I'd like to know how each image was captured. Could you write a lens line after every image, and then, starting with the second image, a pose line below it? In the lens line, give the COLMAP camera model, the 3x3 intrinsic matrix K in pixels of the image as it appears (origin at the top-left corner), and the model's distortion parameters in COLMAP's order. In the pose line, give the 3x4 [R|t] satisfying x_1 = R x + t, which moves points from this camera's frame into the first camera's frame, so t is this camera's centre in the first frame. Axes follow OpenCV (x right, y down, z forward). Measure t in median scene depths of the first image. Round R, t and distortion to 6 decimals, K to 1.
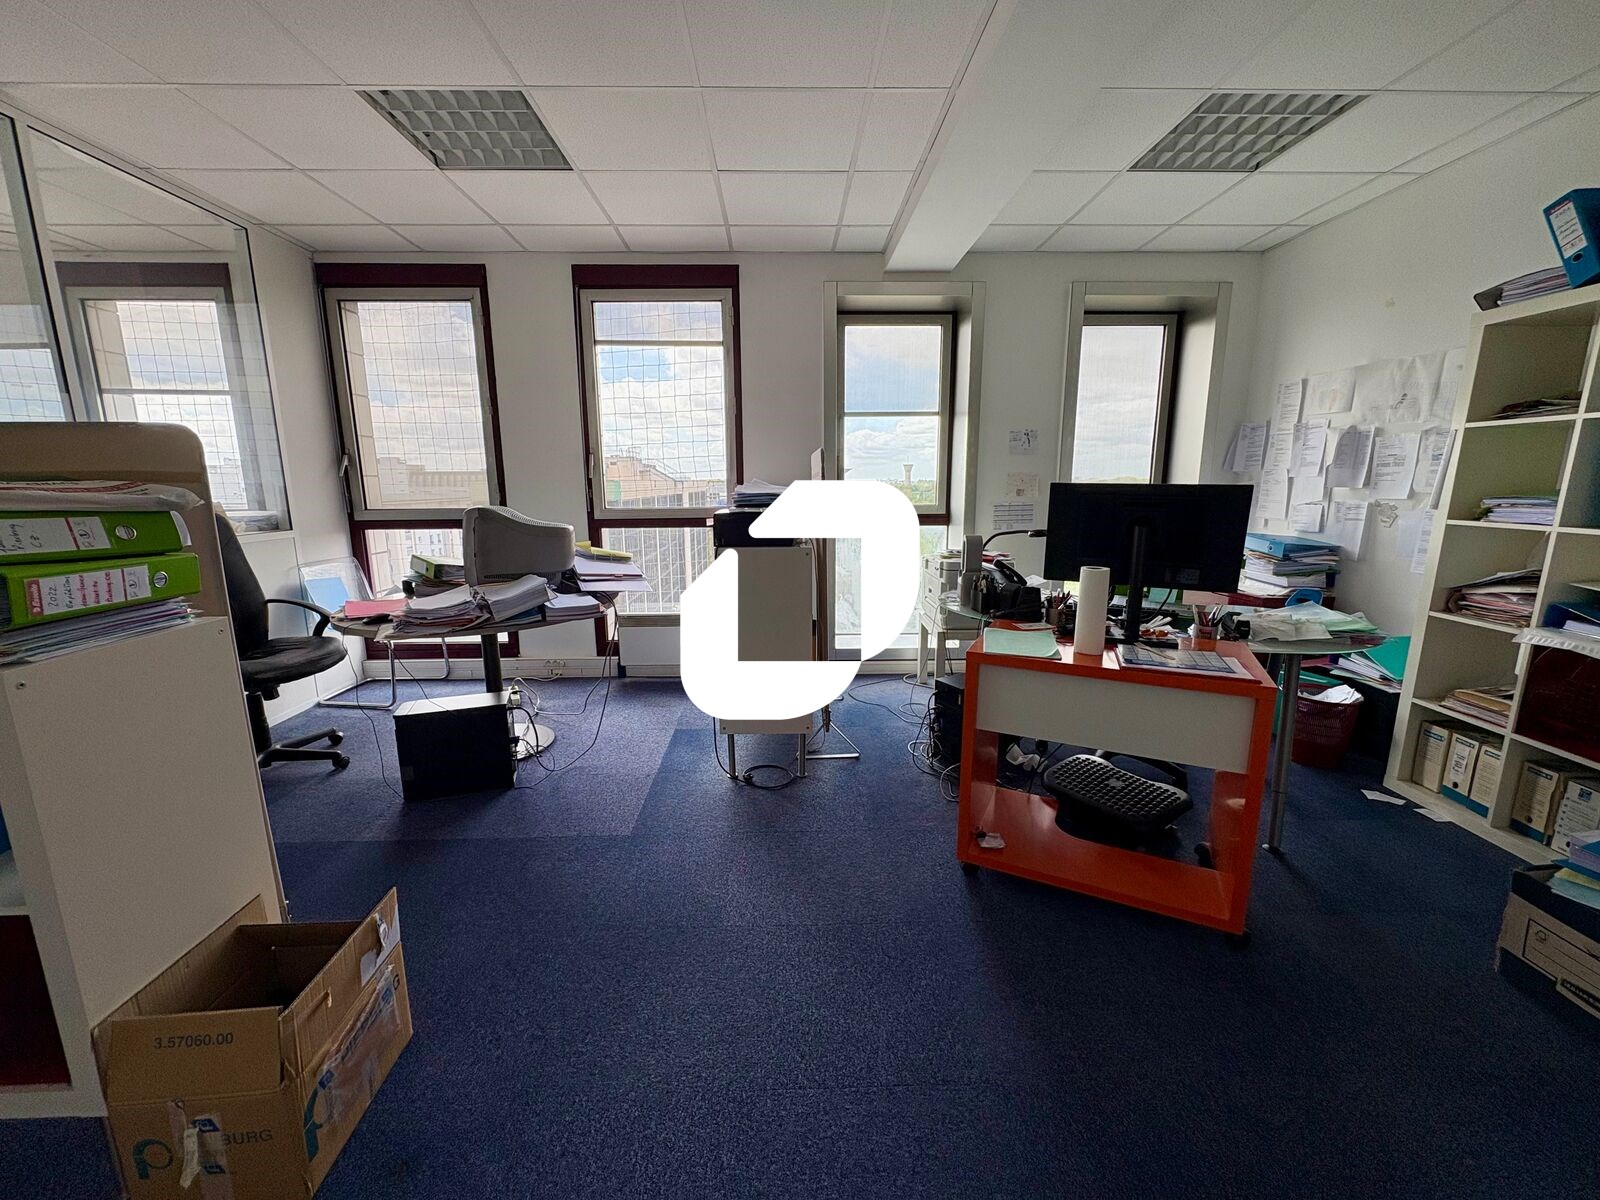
lens RADIAL K [[634.1, 0, 796.1], [0, 634.1, 600.5], [0, 0, 1]] dist [0.001303, -0.000812]
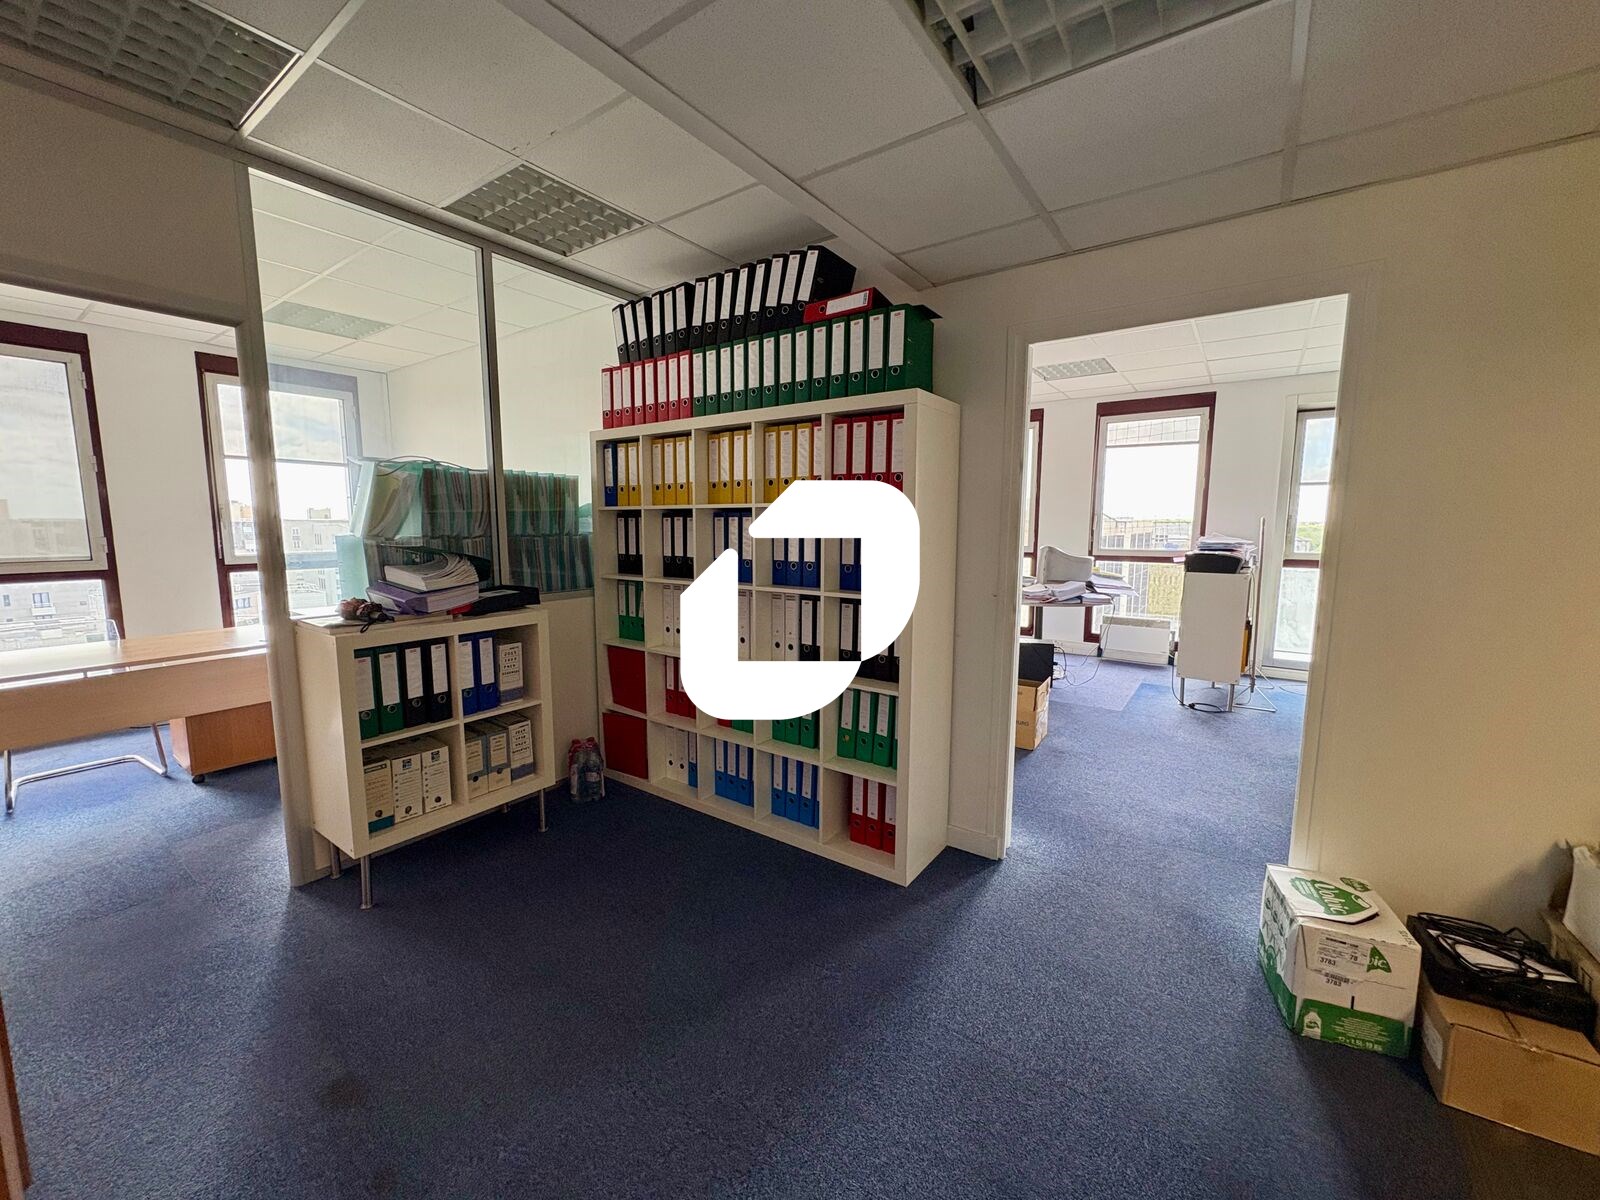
lens RADIAL K [[634.1, 0, 797.8], [0, 634.1, 598.7], [0, 0, 1]] dist [0.001303, -0.000812]
pose [[0.800083, 0.081405, -0.594340, 0.066699], [-0.118464, 0.992680, -0.023509, 0.151875], [0.588076, 0.089217, 0.803870, -1.012664]]
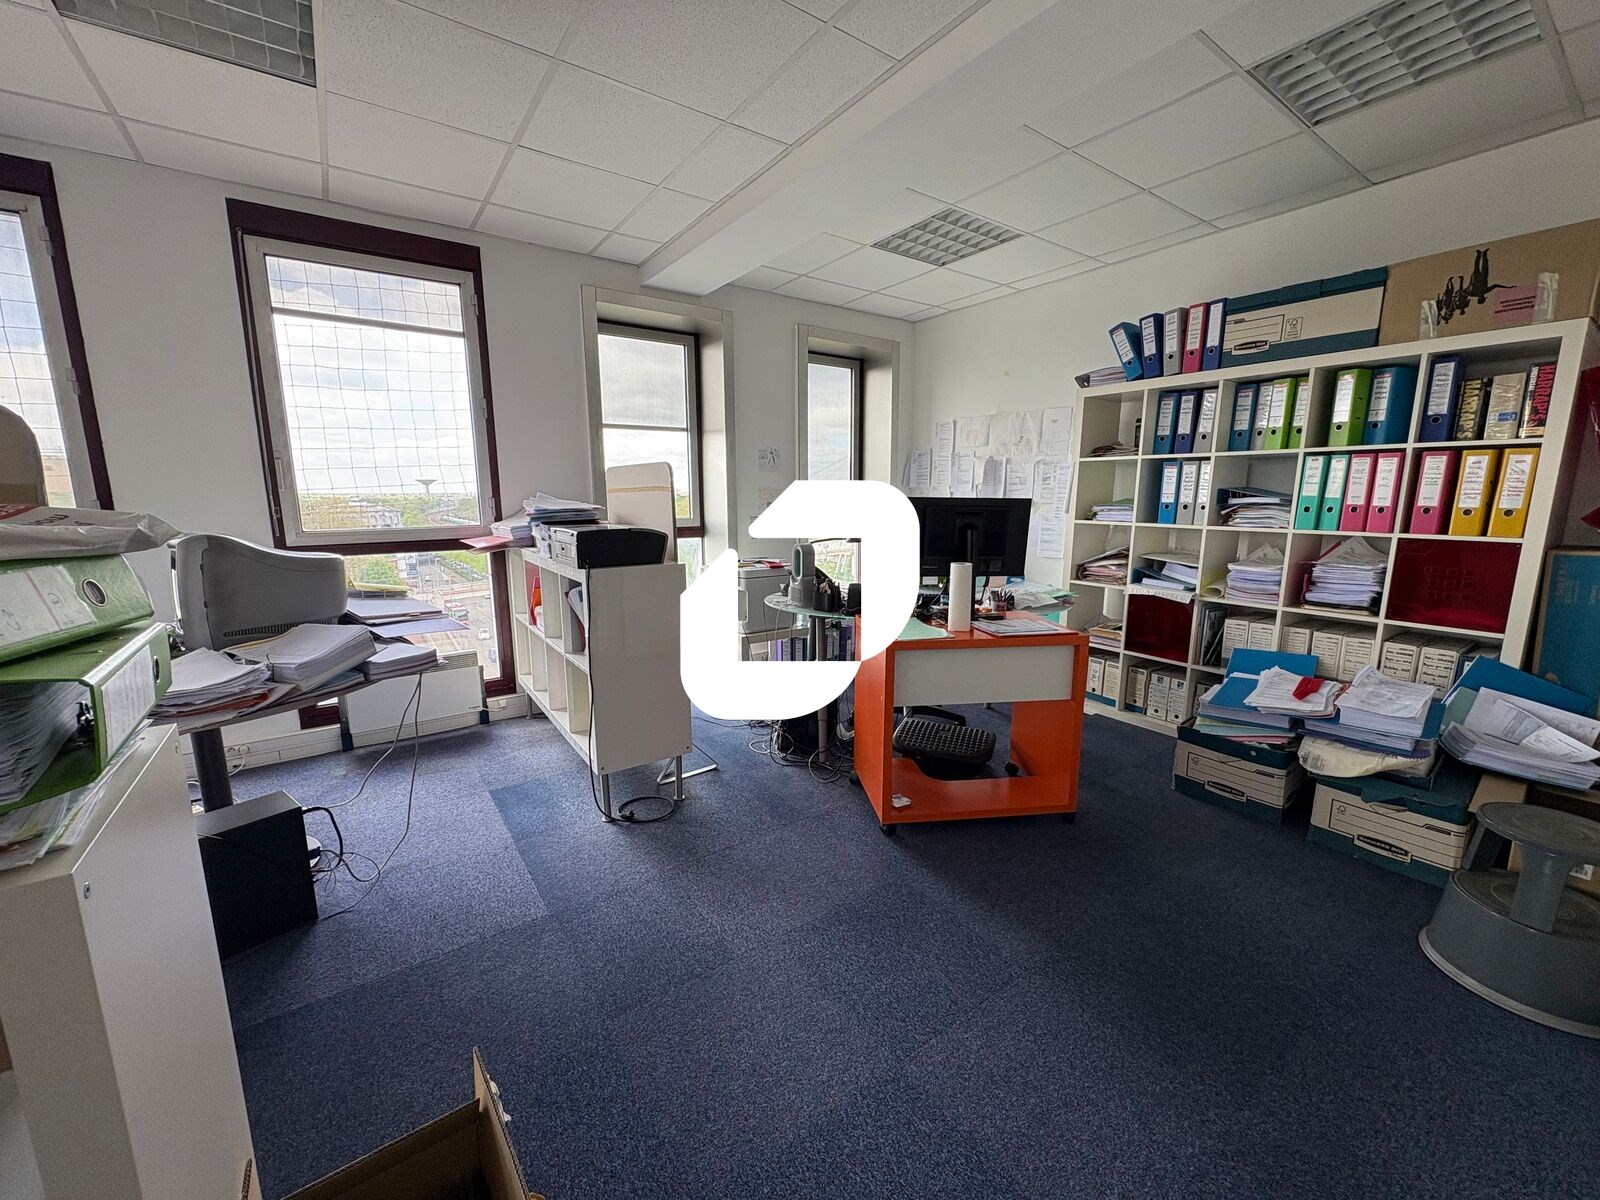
lens RADIAL K [[634.1, 0, 798.1], [0, 634.1, 600.5], [0, 0, 1]] dist [0.001303, -0.000812]
pose [[0.828489, -0.092610, 0.552294, -0.340270], [0.103293, 0.994581, 0.011825, -0.017199], [-0.550396, 0.047252, 0.833565, 0.076970]]
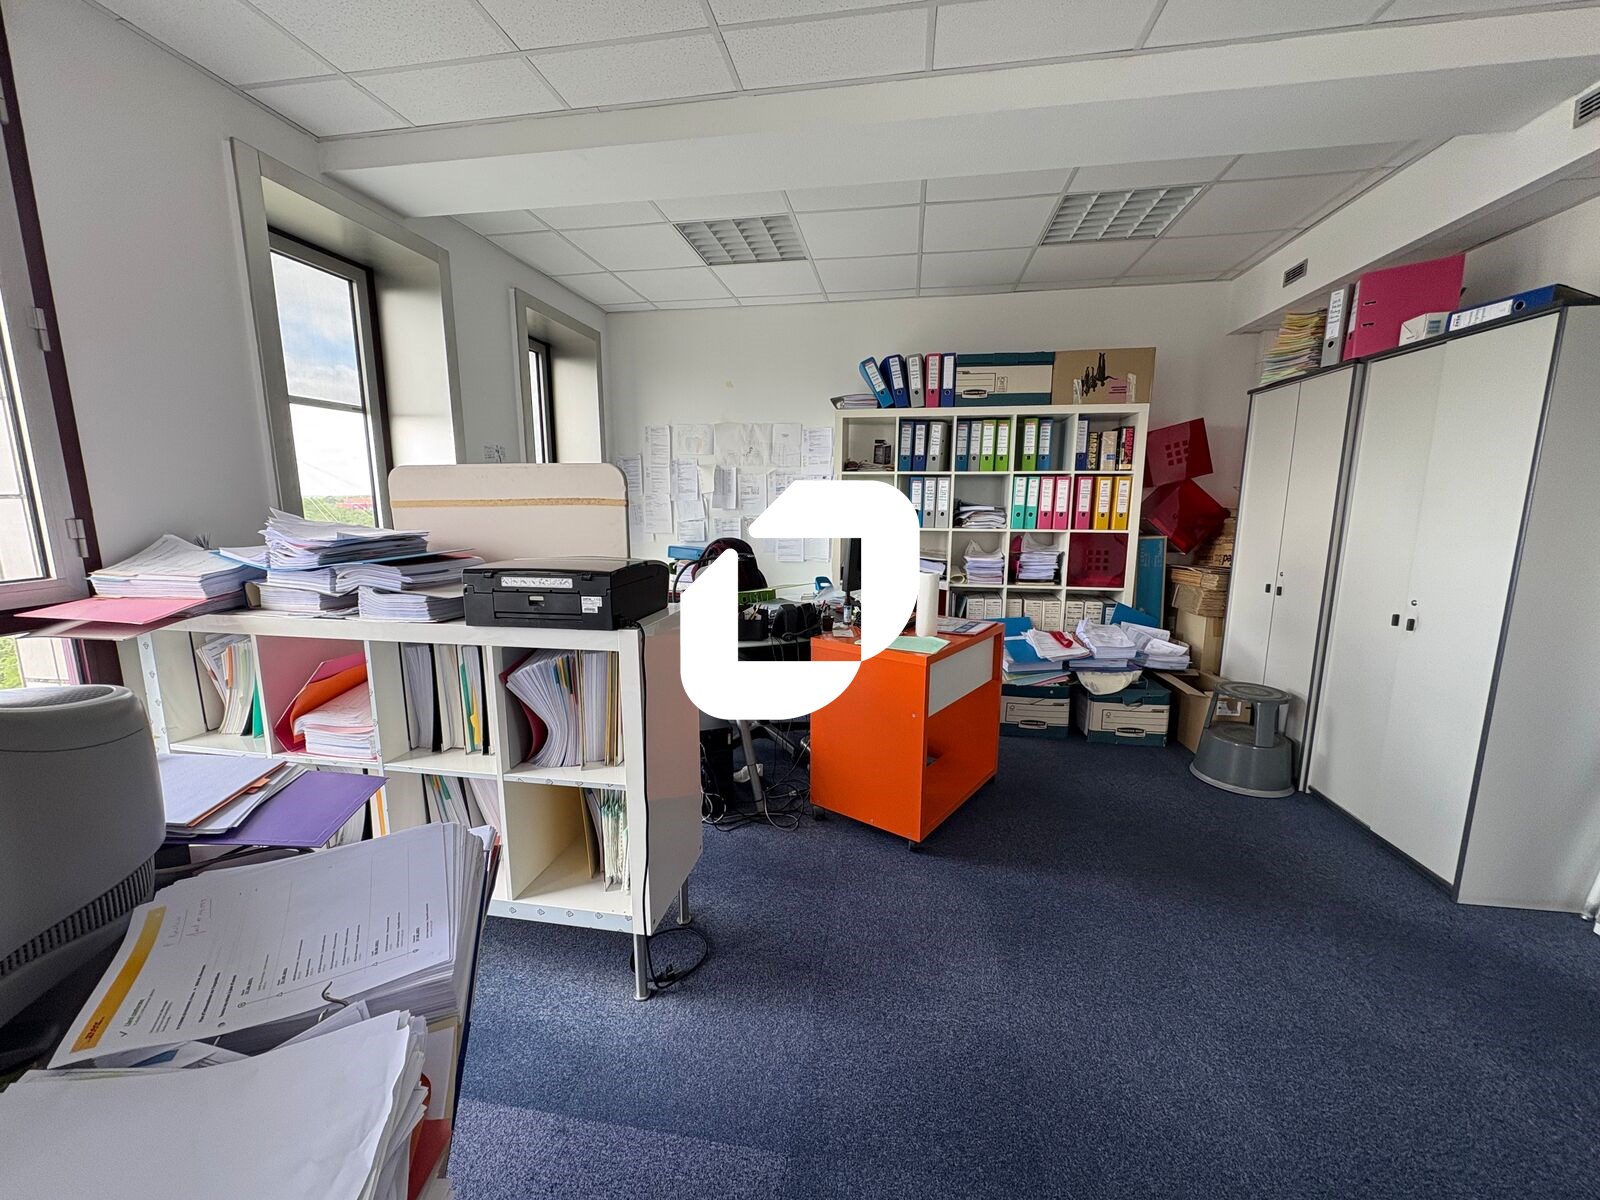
lens RADIAL K [[634.1, 0, 797.7], [0, 634.1, 598.8], [0, 0, 1]] dist [0.001303, -0.000812]
pose [[0.188003, -0.152959, 0.970185, -0.591887], [0.181551, 0.976188, 0.118725, -0.136394], [-0.965243, 0.153818, 0.211296, 0.654782]]
